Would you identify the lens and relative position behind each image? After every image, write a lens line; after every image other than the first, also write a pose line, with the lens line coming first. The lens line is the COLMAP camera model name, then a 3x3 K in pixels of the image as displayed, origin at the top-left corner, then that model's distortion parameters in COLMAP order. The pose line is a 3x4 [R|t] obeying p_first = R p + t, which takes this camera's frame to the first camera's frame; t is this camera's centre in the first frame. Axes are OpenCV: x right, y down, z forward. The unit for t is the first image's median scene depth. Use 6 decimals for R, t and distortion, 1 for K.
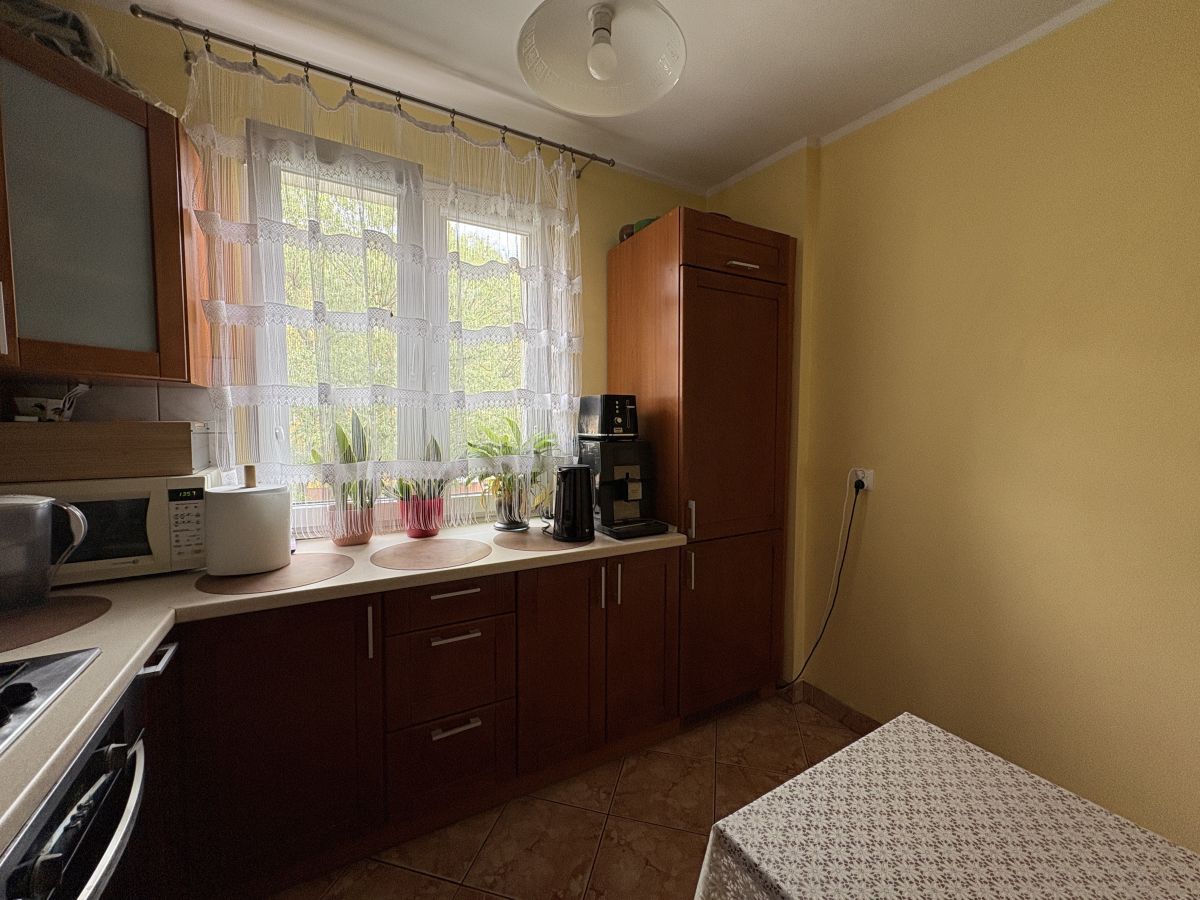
lens RADIAL K [[480.3, 0, 600.1], [0, 480.3, 448.2], [0, 0, 1]] dist [0.000265, -0.000300]
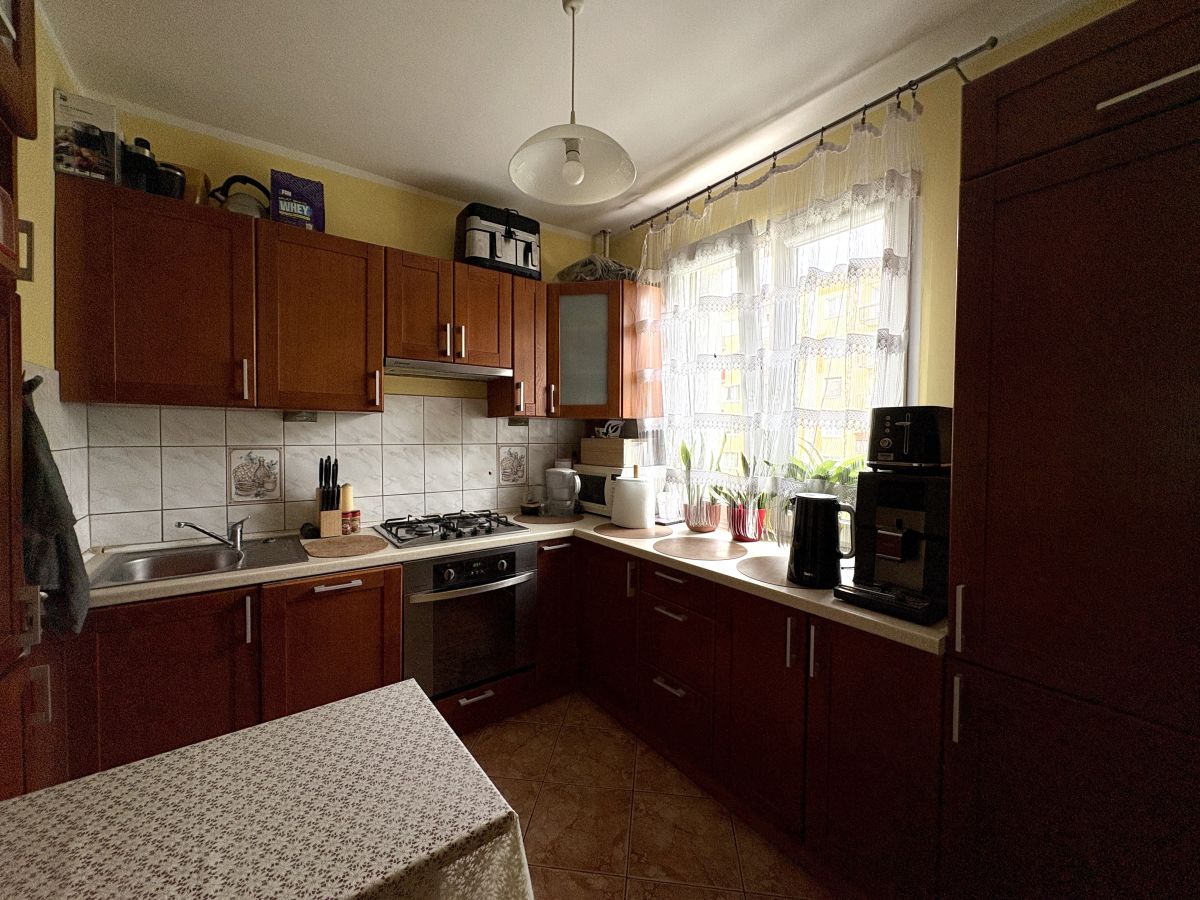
lens RADIAL K [[480.3, 0, 598.8], [0, 480.3, 446.9], [0, 0, 1]] dist [0.000265, -0.000300]
pose [[0.117158, 0.029248, -0.992682, 0.874809], [-0.063270, 0.997755, 0.021930, -0.051750], [0.991096, 0.060238, 0.118746, 0.616005]]
